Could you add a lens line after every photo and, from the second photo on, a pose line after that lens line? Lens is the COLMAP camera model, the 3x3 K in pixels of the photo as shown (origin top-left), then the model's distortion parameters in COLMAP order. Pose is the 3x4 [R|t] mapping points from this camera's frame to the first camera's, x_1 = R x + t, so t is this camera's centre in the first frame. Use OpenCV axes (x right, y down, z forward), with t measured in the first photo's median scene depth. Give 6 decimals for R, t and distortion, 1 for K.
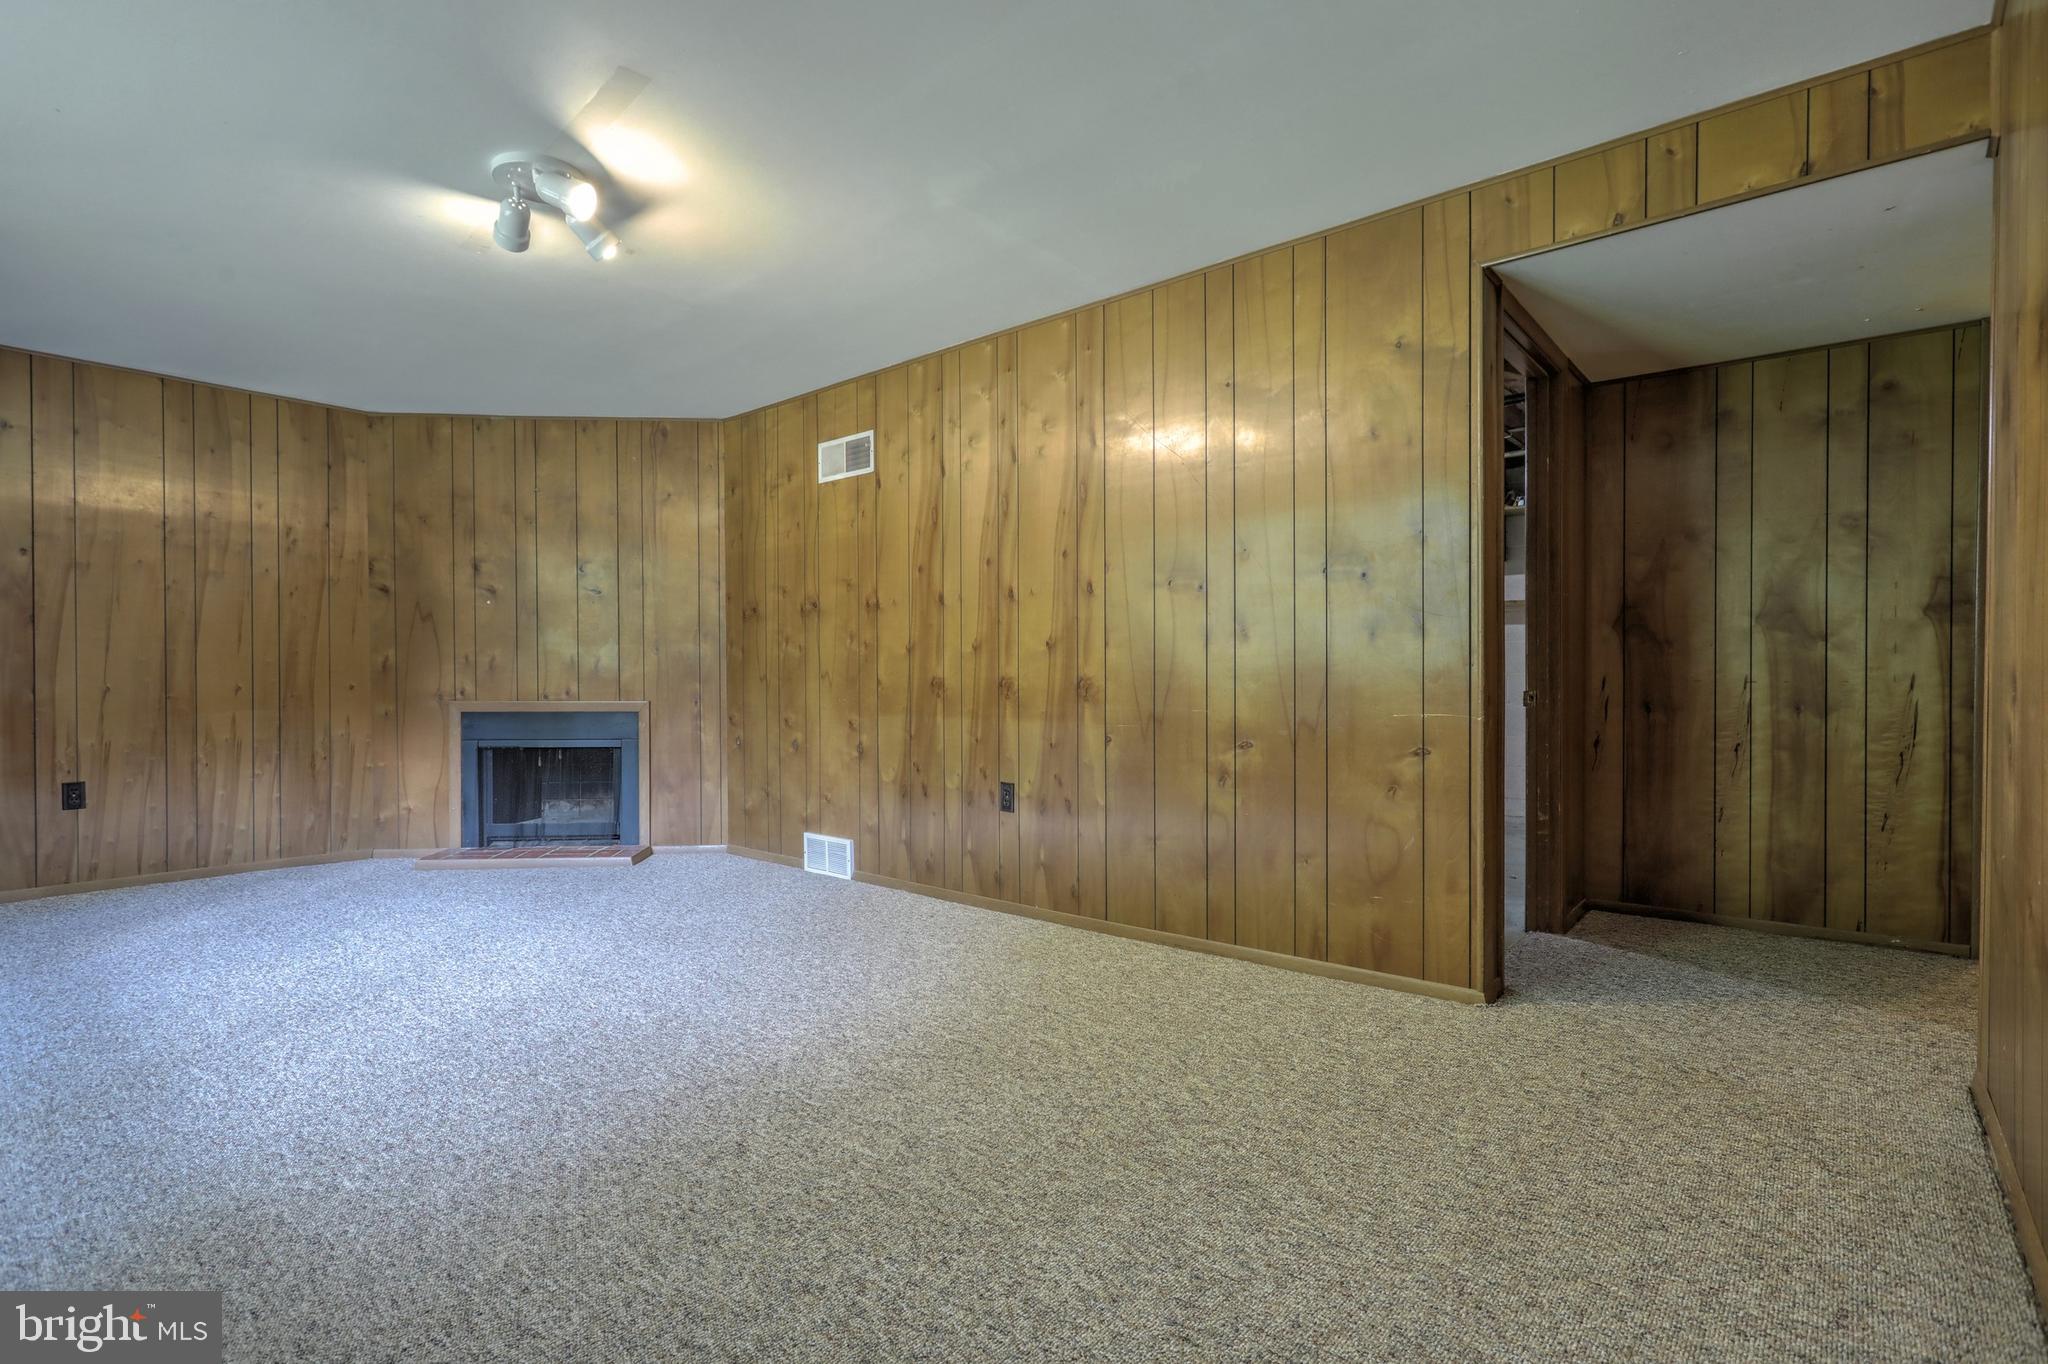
lens RADIAL K [[967.4, 0, 1016.9], [0, 967.4, 688.6], [0, 0, 1]] dist [-0.004309, 0.002718]
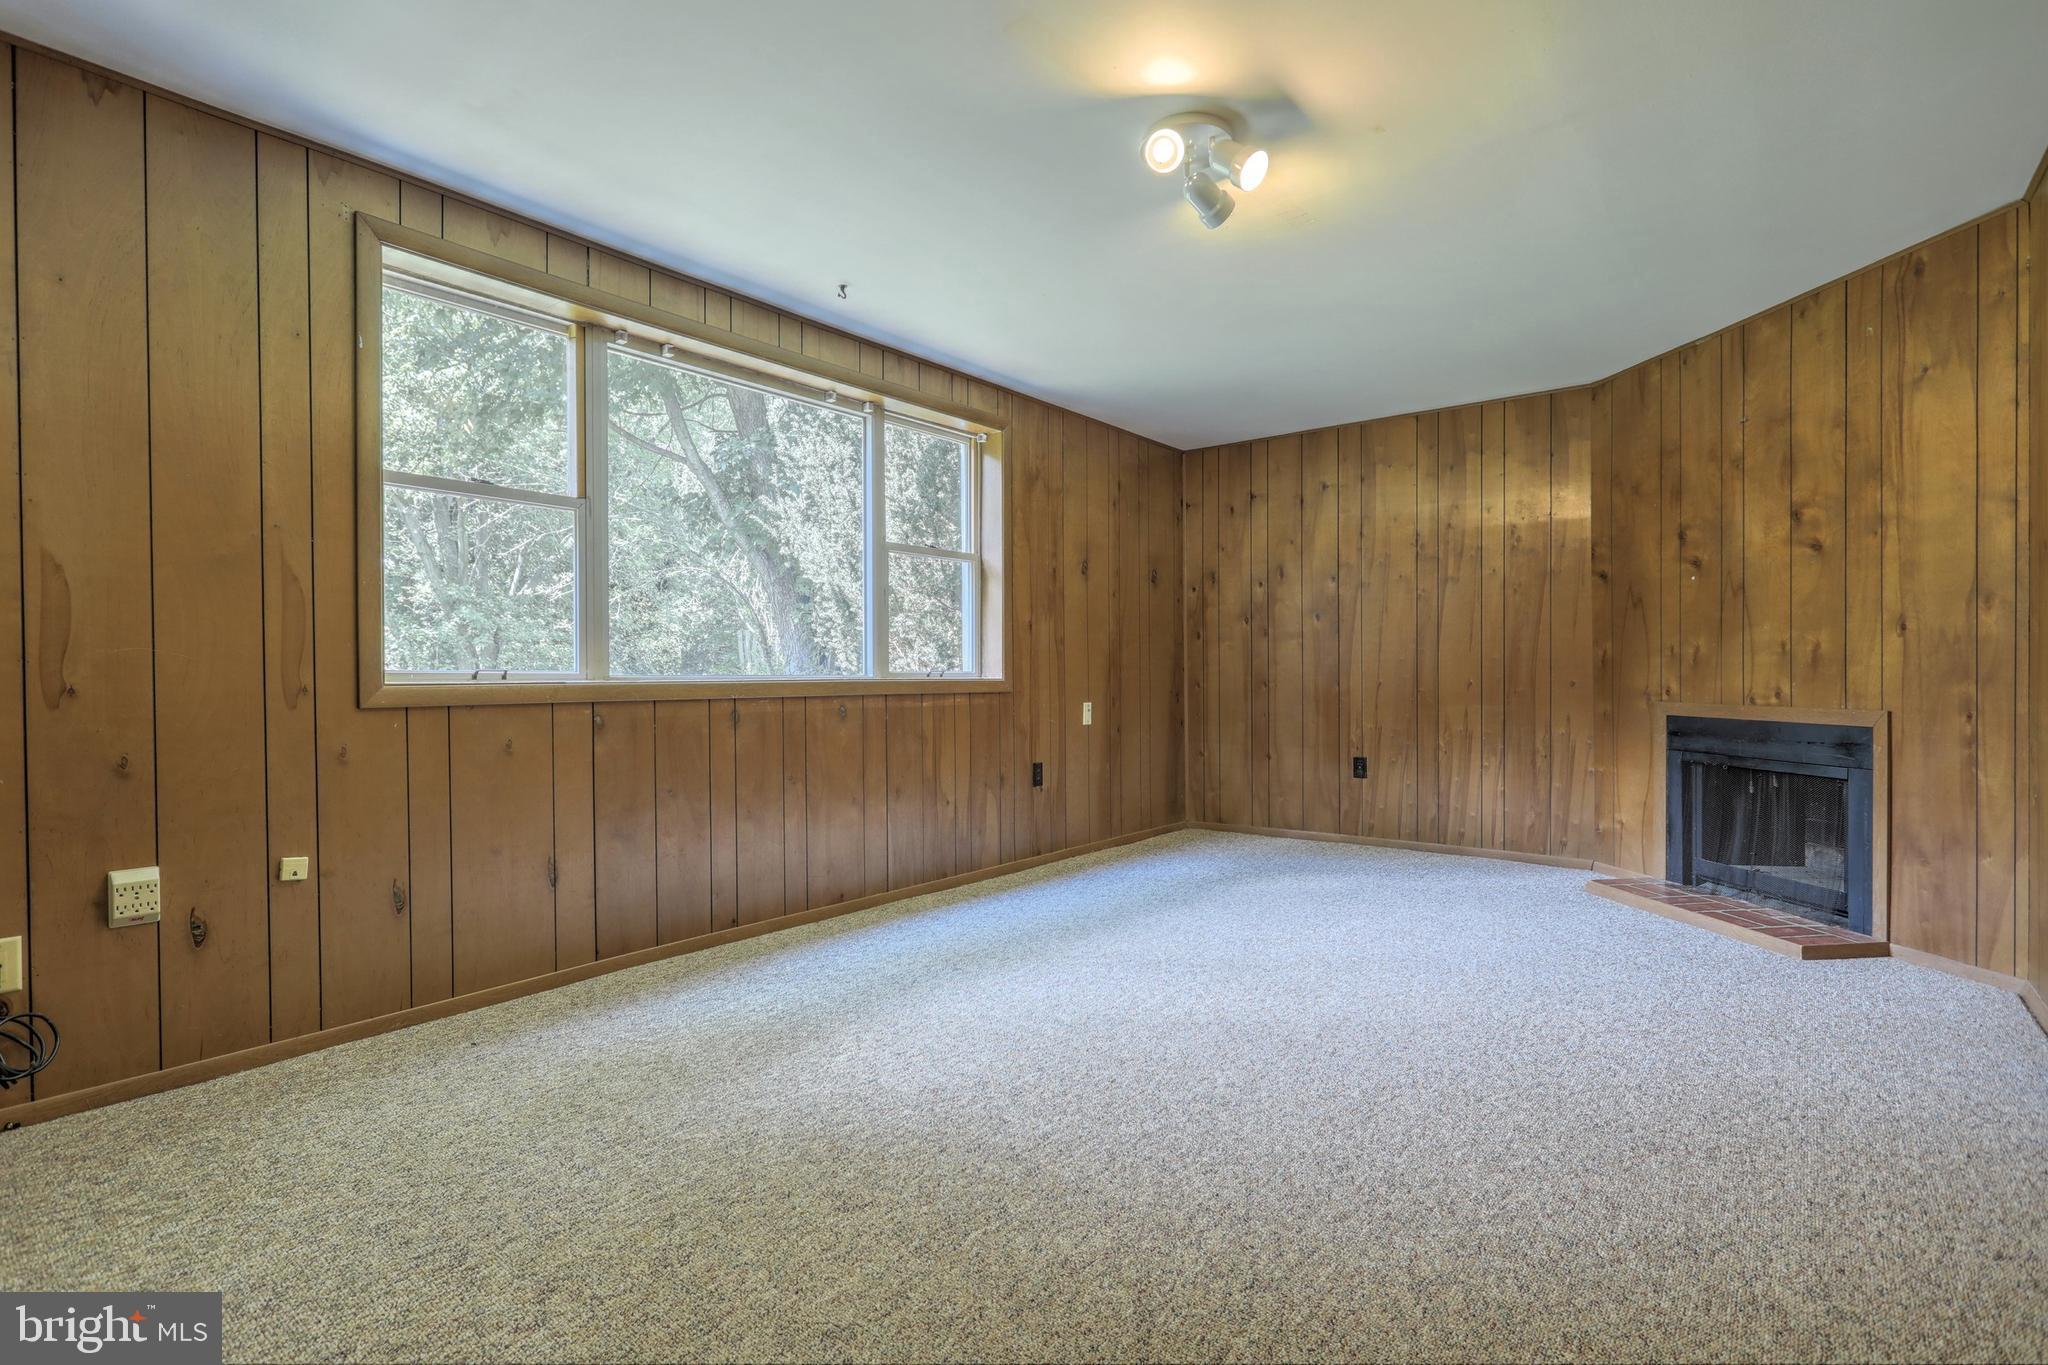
lens RADIAL K [[967.4, 0, 1010.0], [0, 967.4, 686.6], [0, 0, 1]] dist [-0.004309, 0.002718]
pose [[0.028286, 0.013943, -0.999503, 0.257161], [-0.006383, 0.999885, 0.013768, -0.008943], [0.999579, 0.005991, 0.028372, 0.470008]]
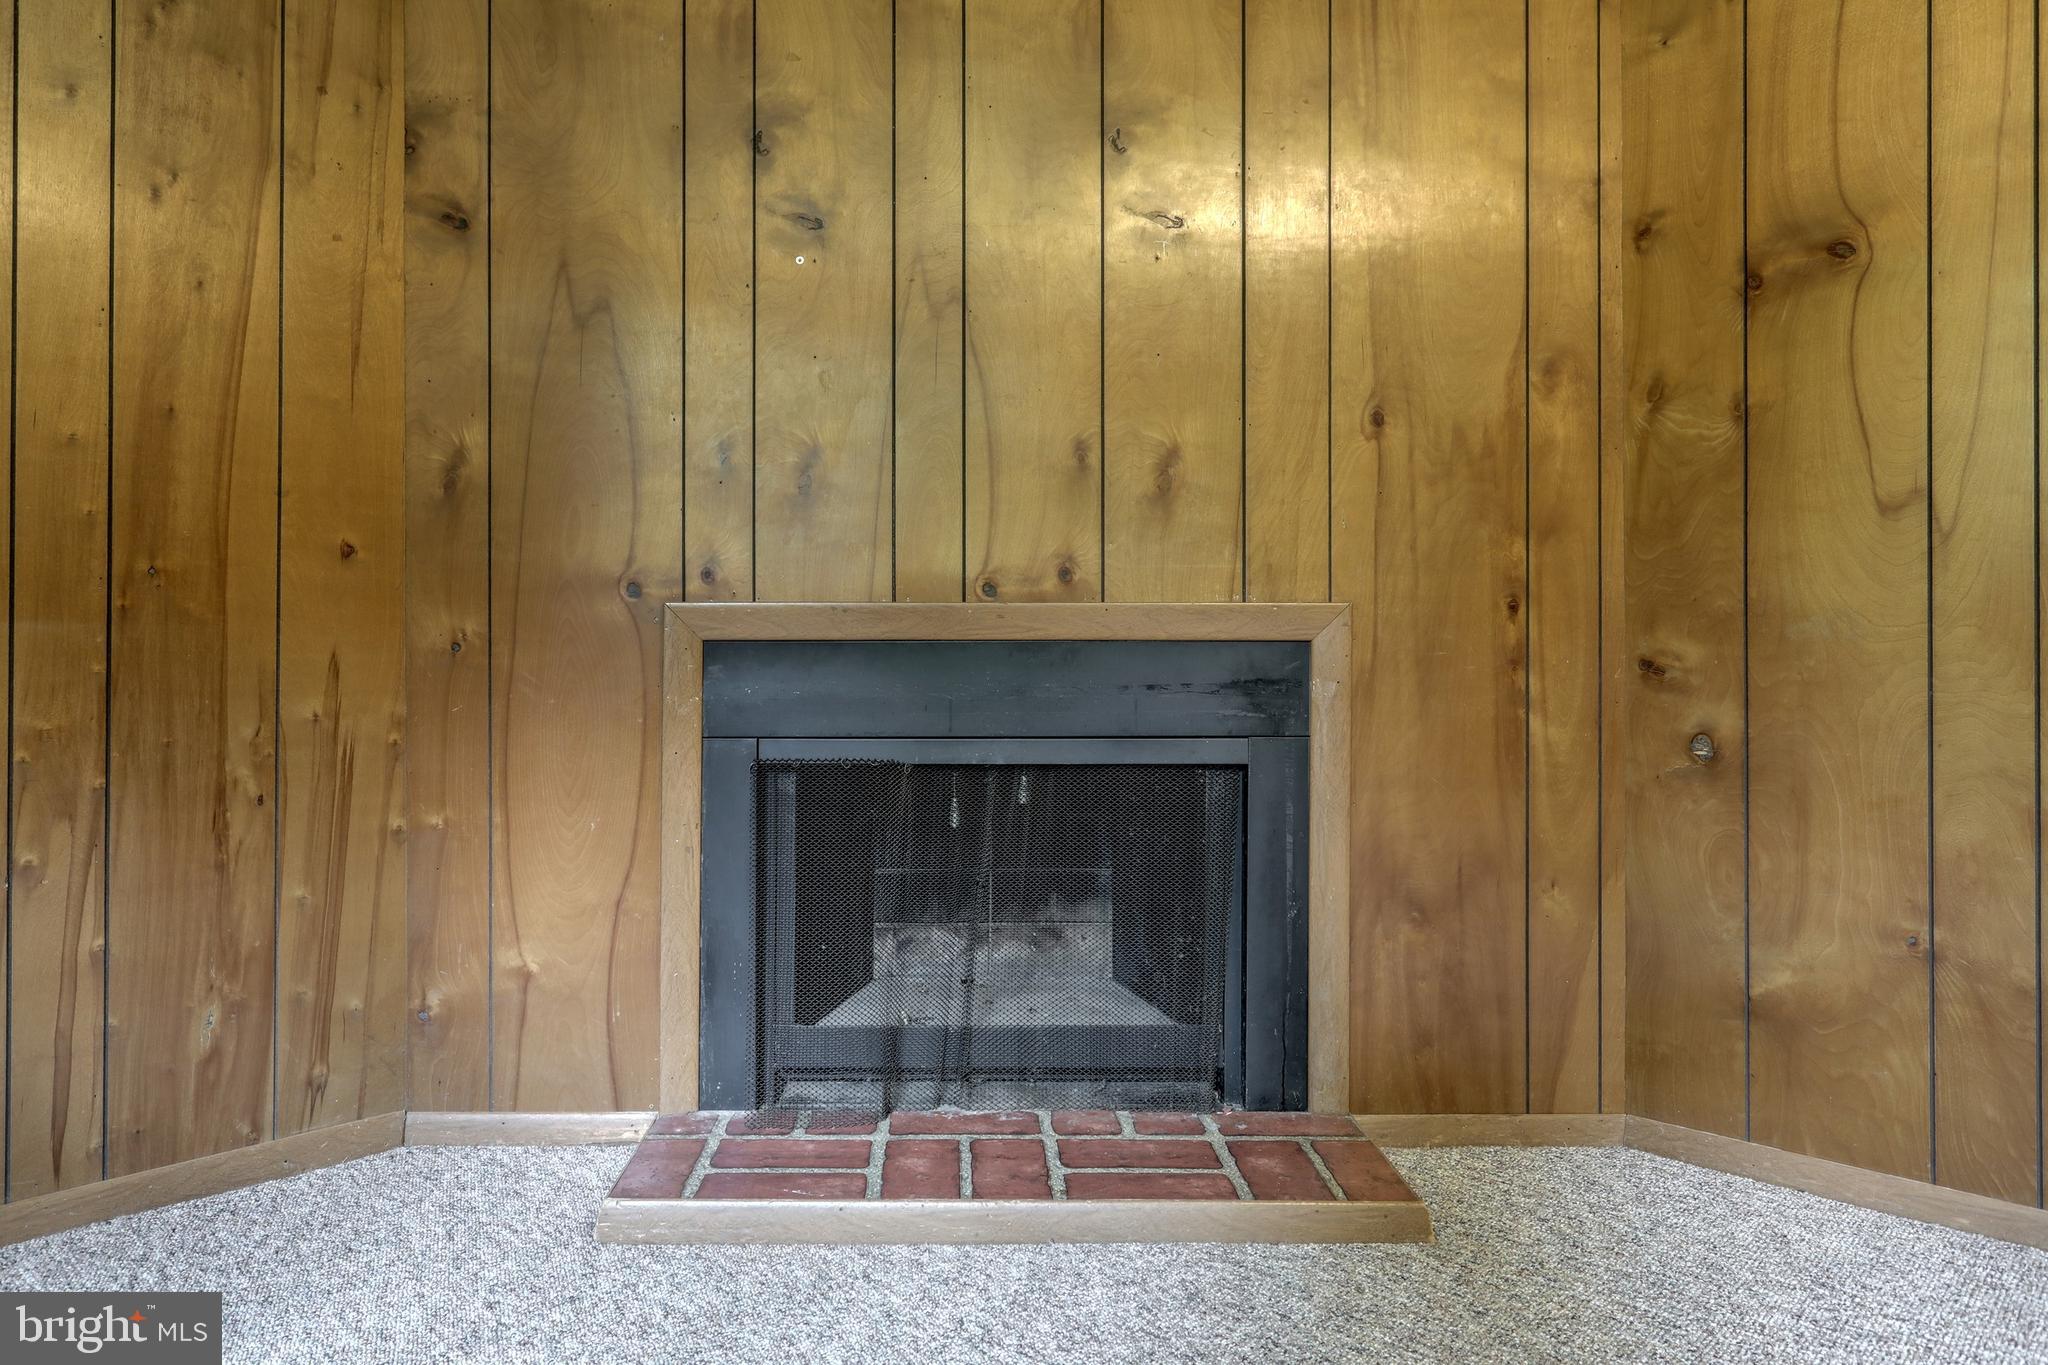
lens RADIAL K [[1379.1, 0, 989.8], [0, 1379.1, 637.7], [0, 0, 1]] dist [-0.004408, 0.000404]
pose [[0.997432, 0.000026, -0.071617, -0.516943], [-0.001379, 0.999822, -0.018840, 0.035049], [0.071603, 0.018890, 0.997254, 0.668802]]
